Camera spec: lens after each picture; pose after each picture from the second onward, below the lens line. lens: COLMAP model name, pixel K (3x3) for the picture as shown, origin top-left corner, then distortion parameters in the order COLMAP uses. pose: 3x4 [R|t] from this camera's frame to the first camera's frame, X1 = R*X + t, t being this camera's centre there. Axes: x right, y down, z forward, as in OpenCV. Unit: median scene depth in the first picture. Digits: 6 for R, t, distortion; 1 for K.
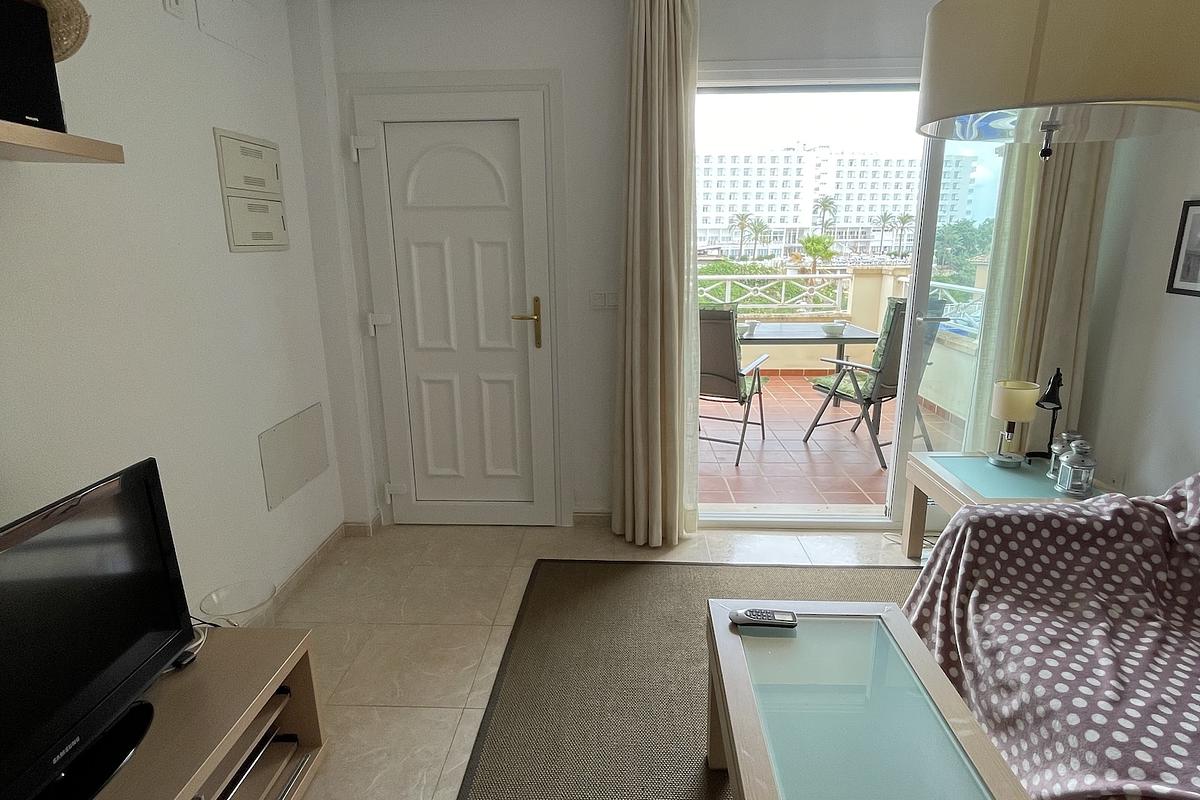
lens RADIAL K [[655.6, 0, 599.8], [0, 655.6, 396.9], [0, 0, 1]] dist [-0.005768, 0.005781]
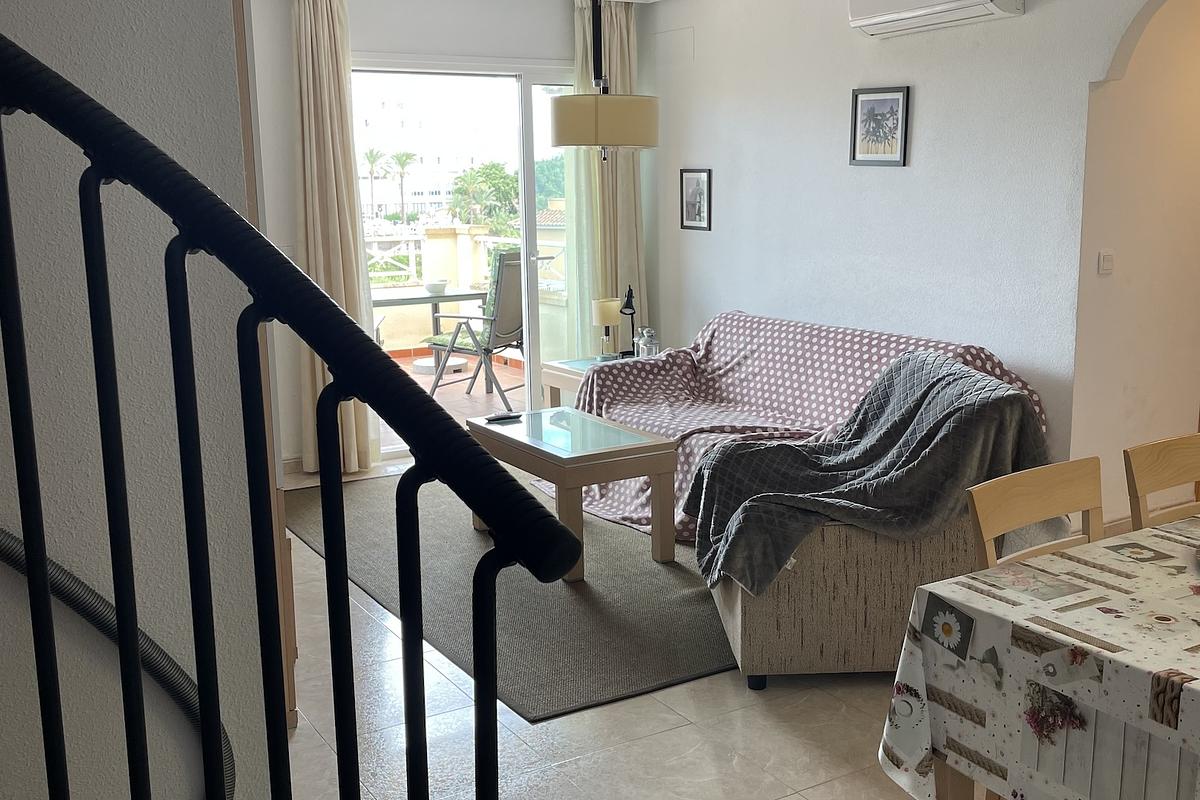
lens RADIAL K [[1212.4, 0, 605.0], [0, 1212.4, 401.5], [0, 0, 1]] dist [0.027811, 0.000000]
pose [[0.833824, -0.108865, 0.541189, -1.029685], [0.145196, 0.989093, -0.024742, 0.347243], [-0.532593, 0.099209, 0.840537, -1.500091]]
